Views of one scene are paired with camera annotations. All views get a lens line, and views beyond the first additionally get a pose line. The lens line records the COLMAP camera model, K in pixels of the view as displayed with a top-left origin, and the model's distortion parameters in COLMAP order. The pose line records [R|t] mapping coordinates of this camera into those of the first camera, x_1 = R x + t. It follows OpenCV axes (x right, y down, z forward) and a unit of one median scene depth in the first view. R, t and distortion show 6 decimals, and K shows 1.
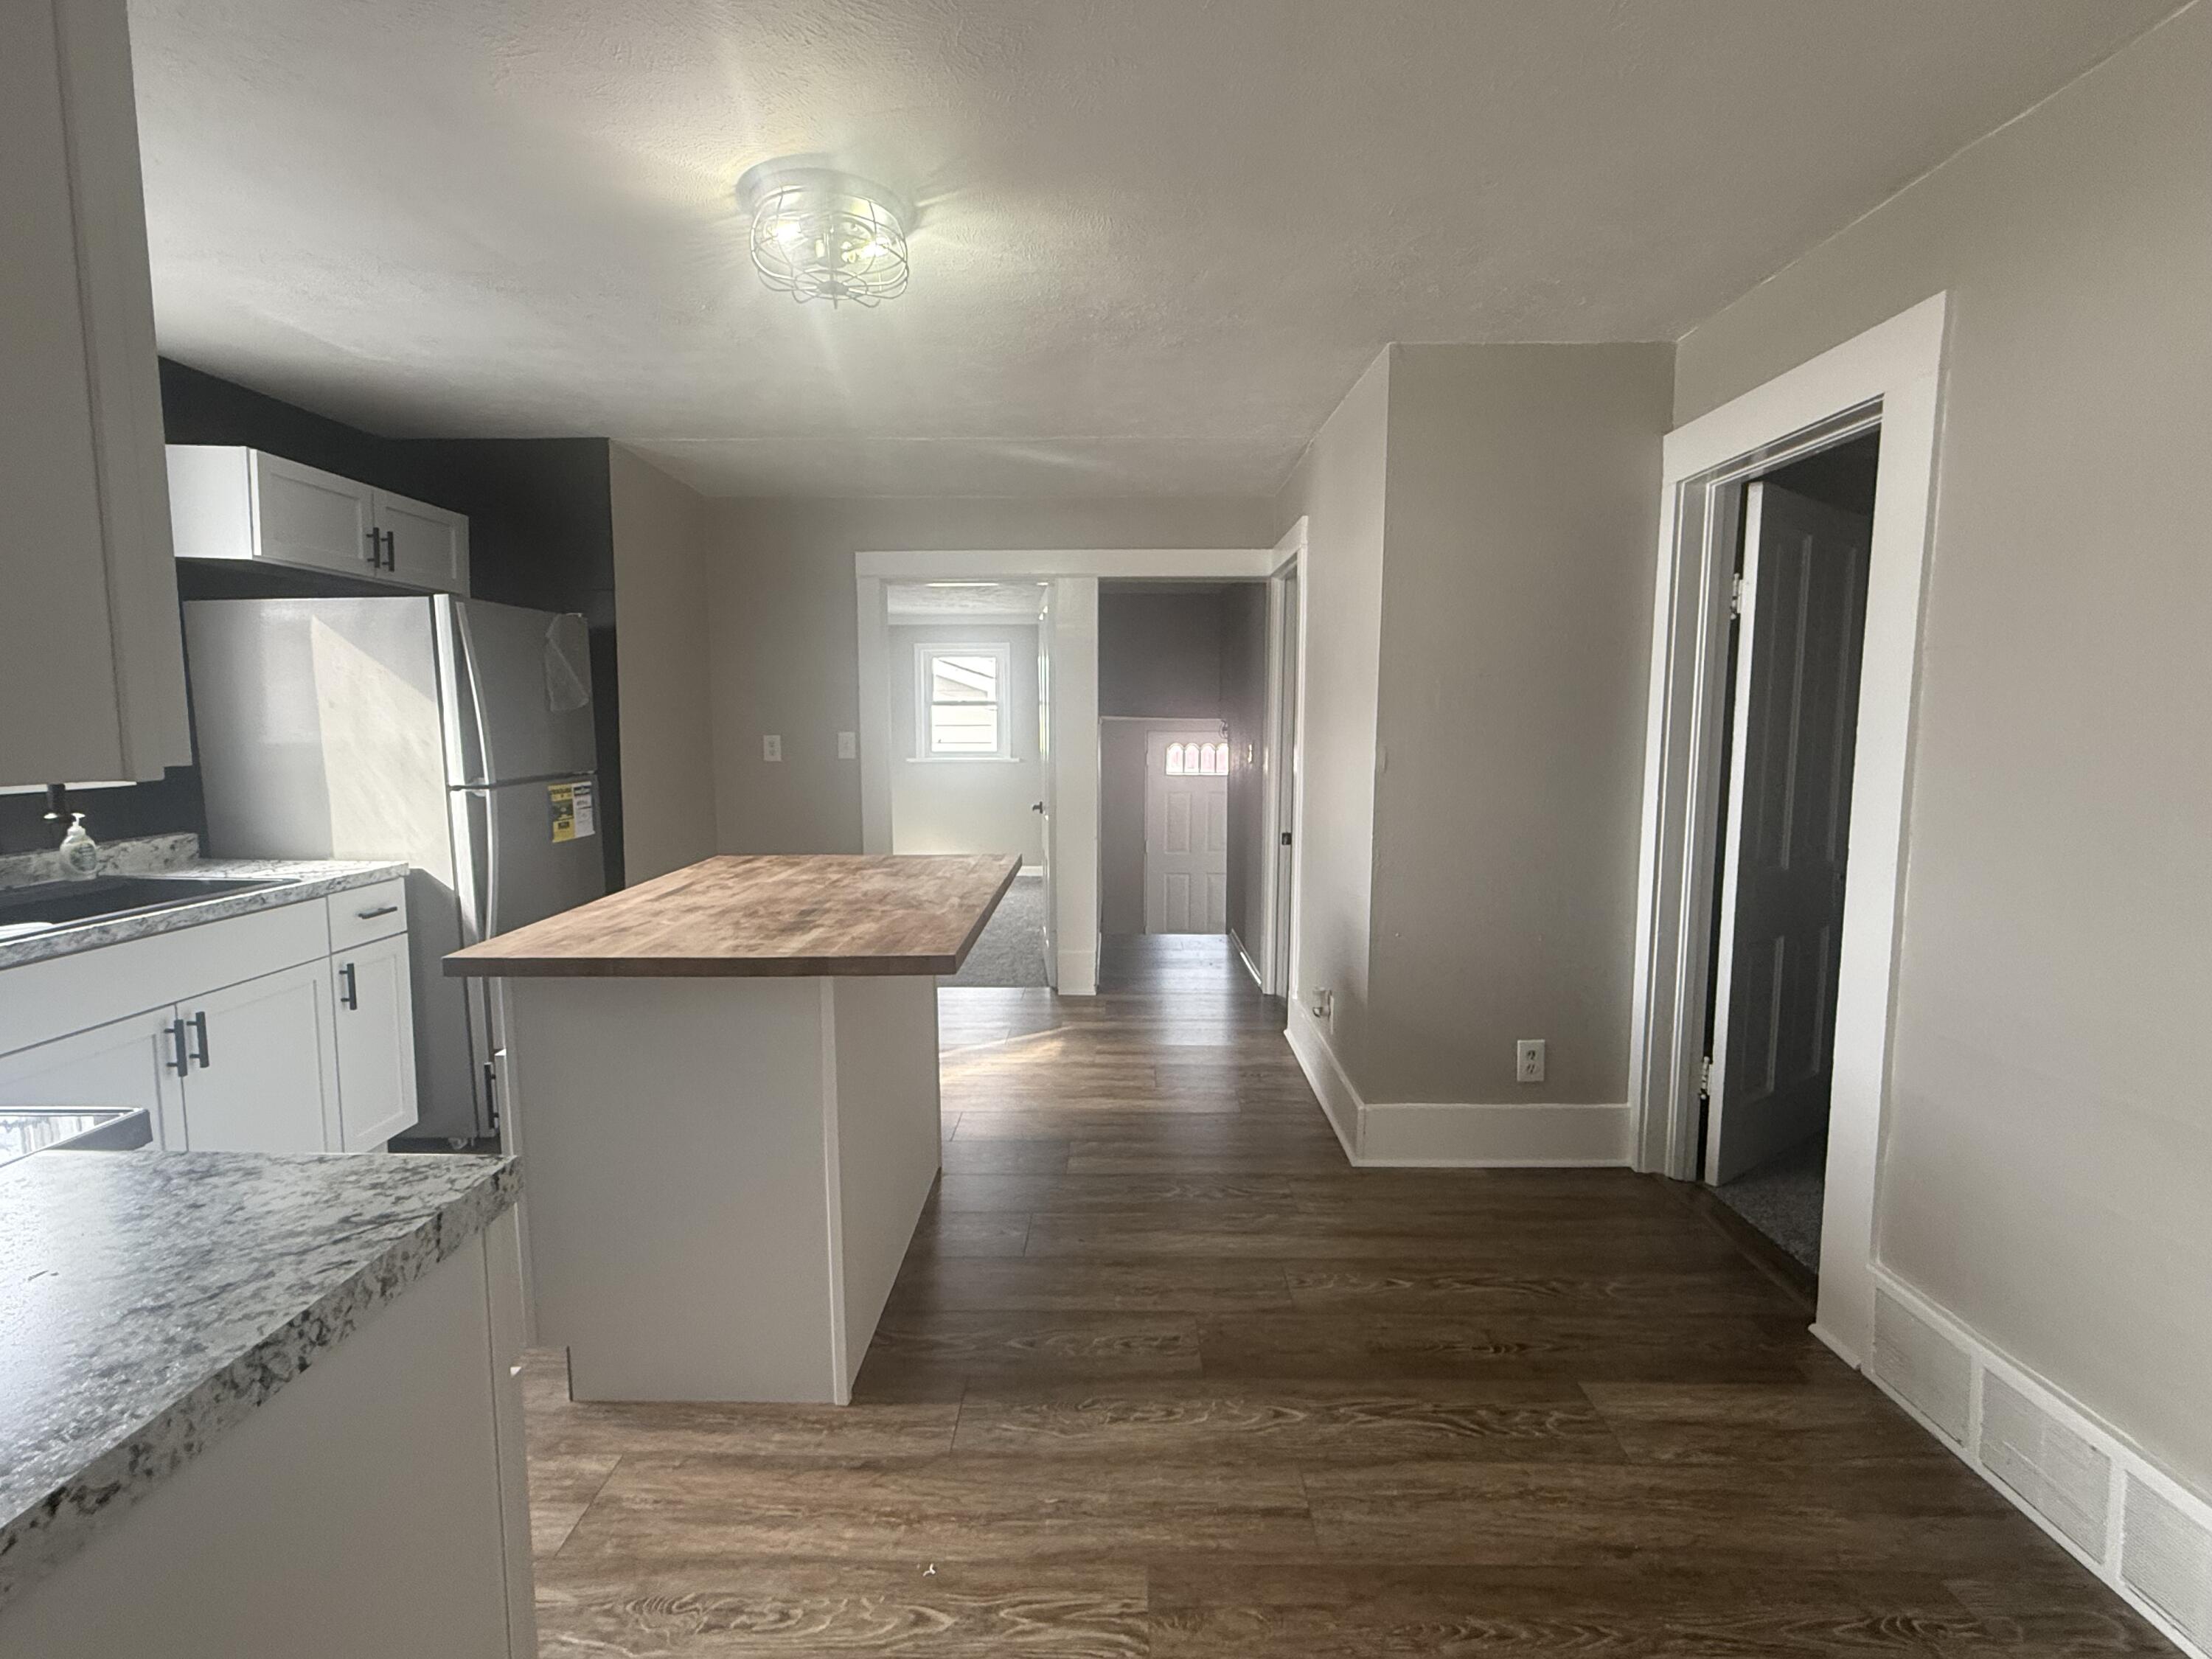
lens RADIAL K [[1025.2, 0, 1102.0], [0, 1025.2, 829.2], [0, 0, 1]] dist [0.000665, -0.000311]
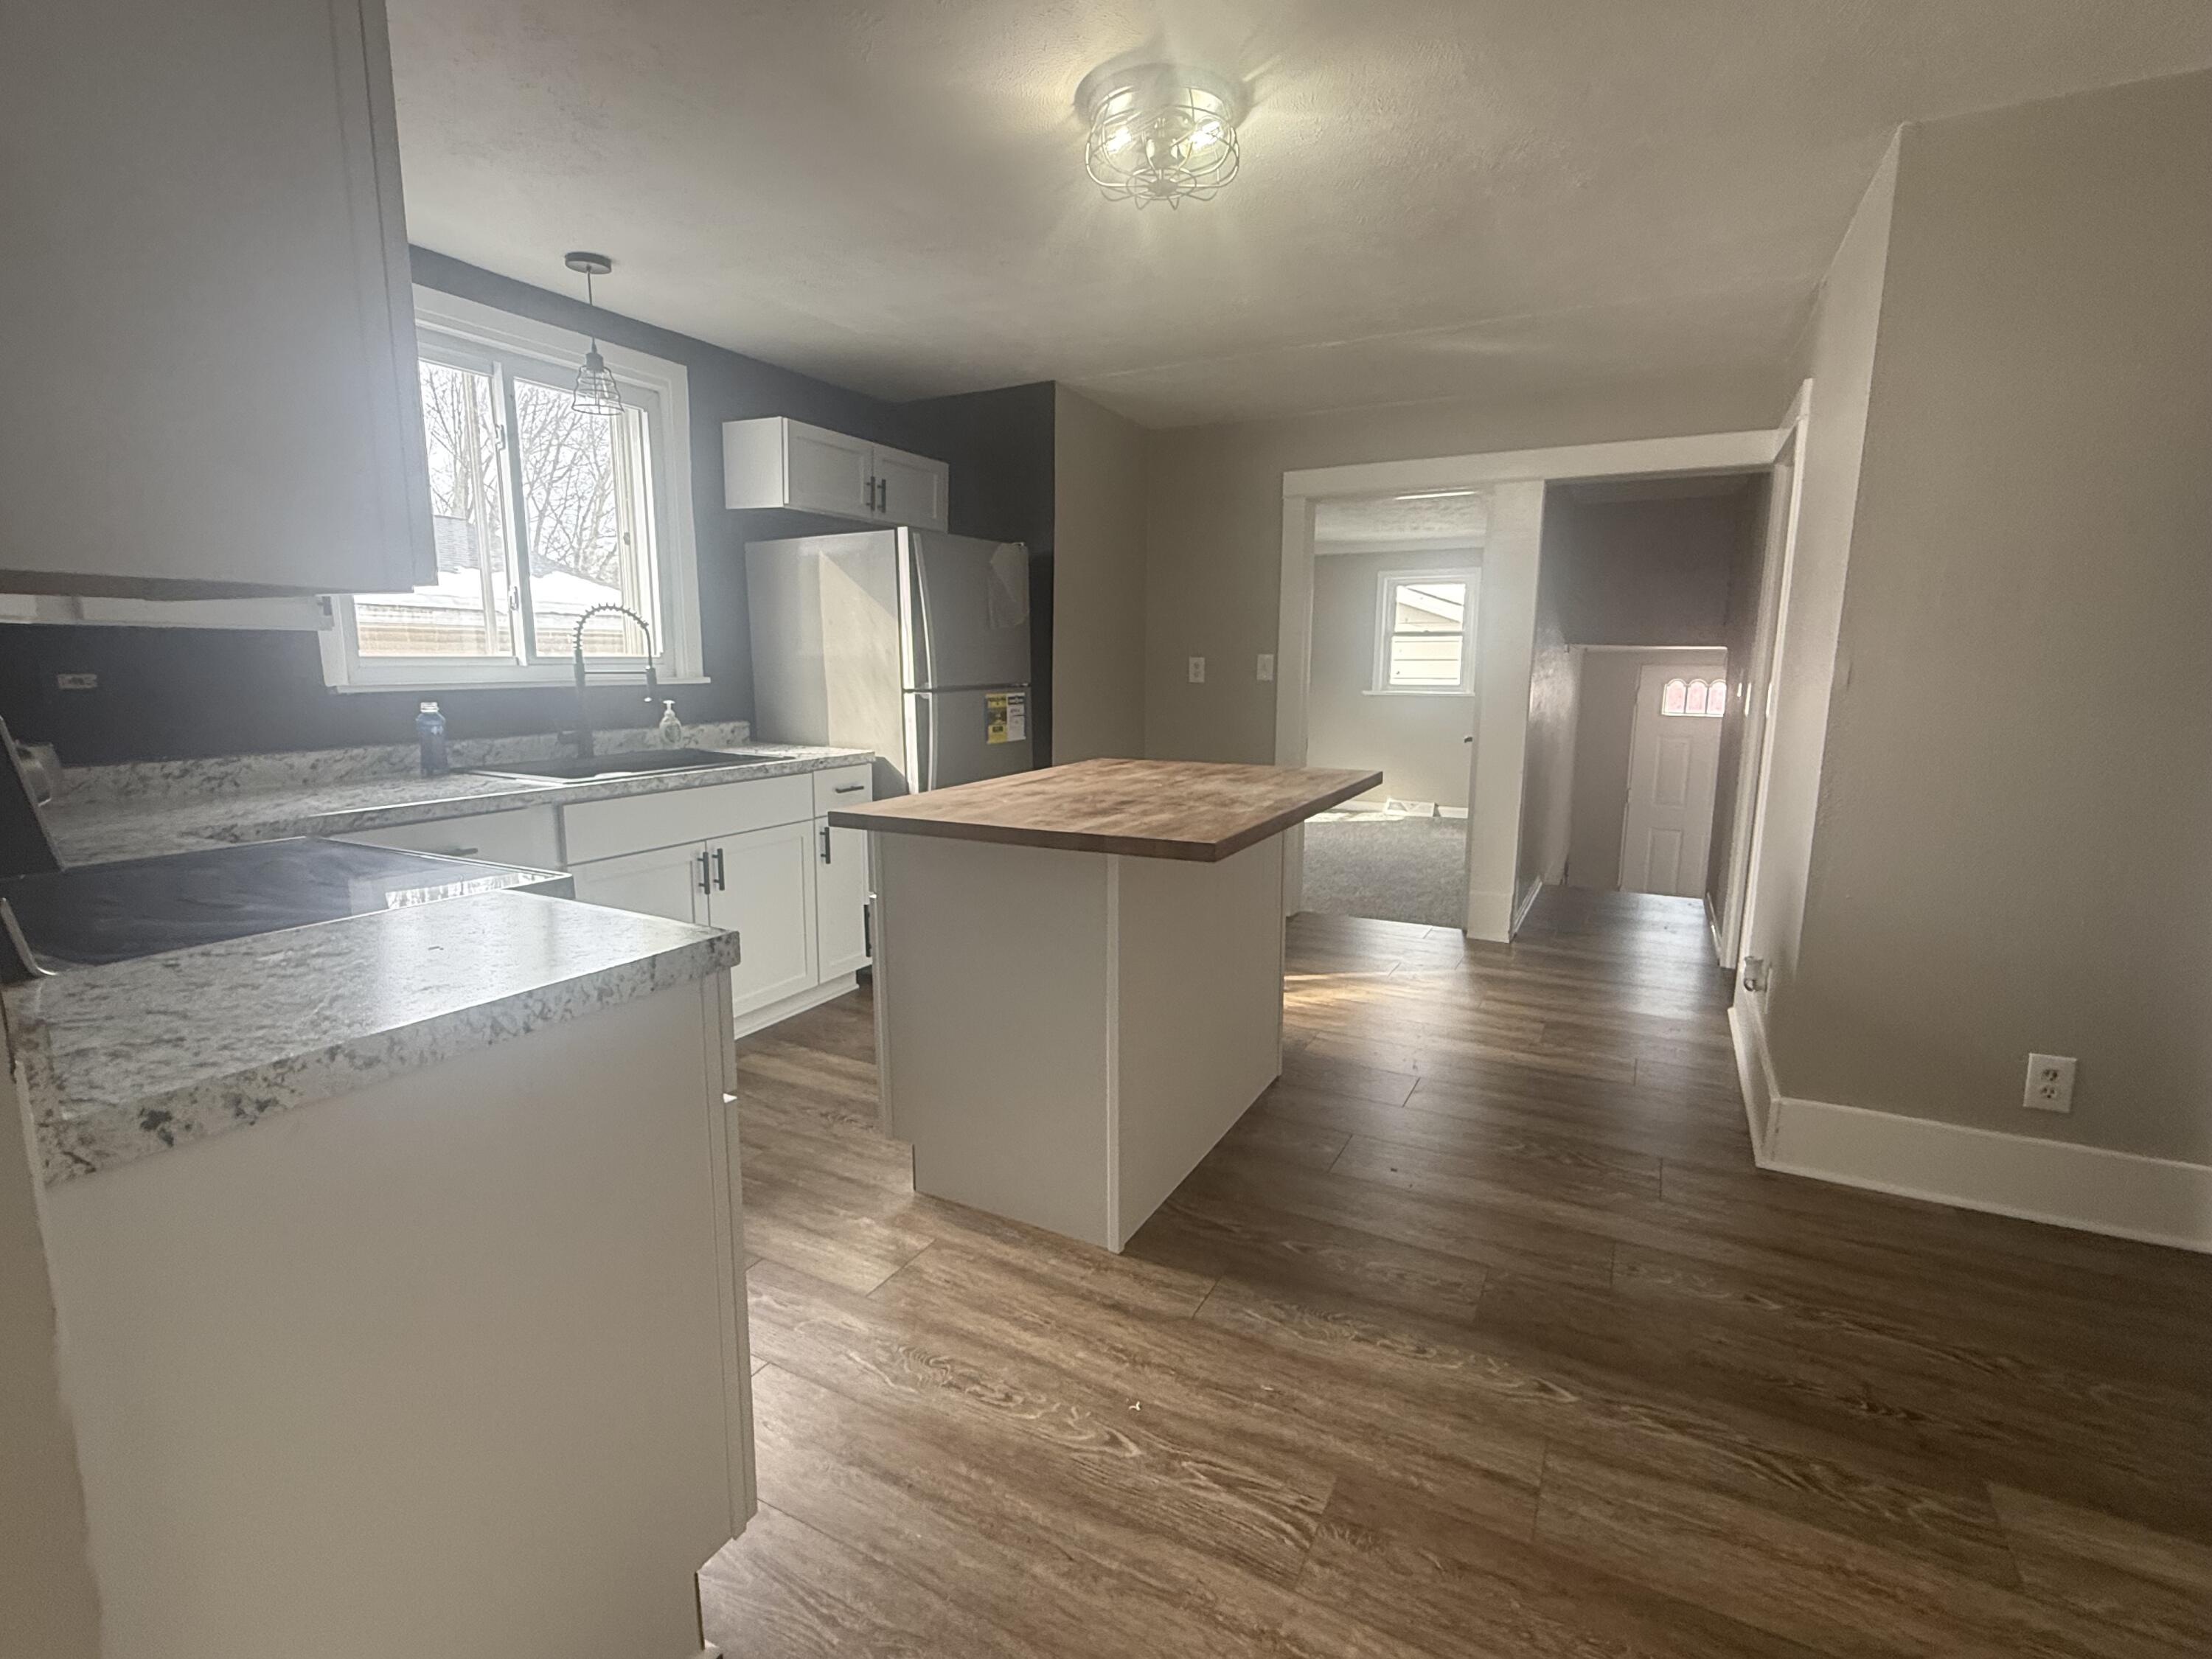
lens RADIAL K [[1027.6, 0, 1106.0], [0, 1027.6, 829.5], [0, 0, 1]] dist [-0.001180, 0.001100]
pose [[0.890021, 0.078000, -0.449199, 0.173066], [-0.052835, 0.996264, 0.068309, 0.036394], [0.452849, -0.037063, 0.890817, 0.037238]]
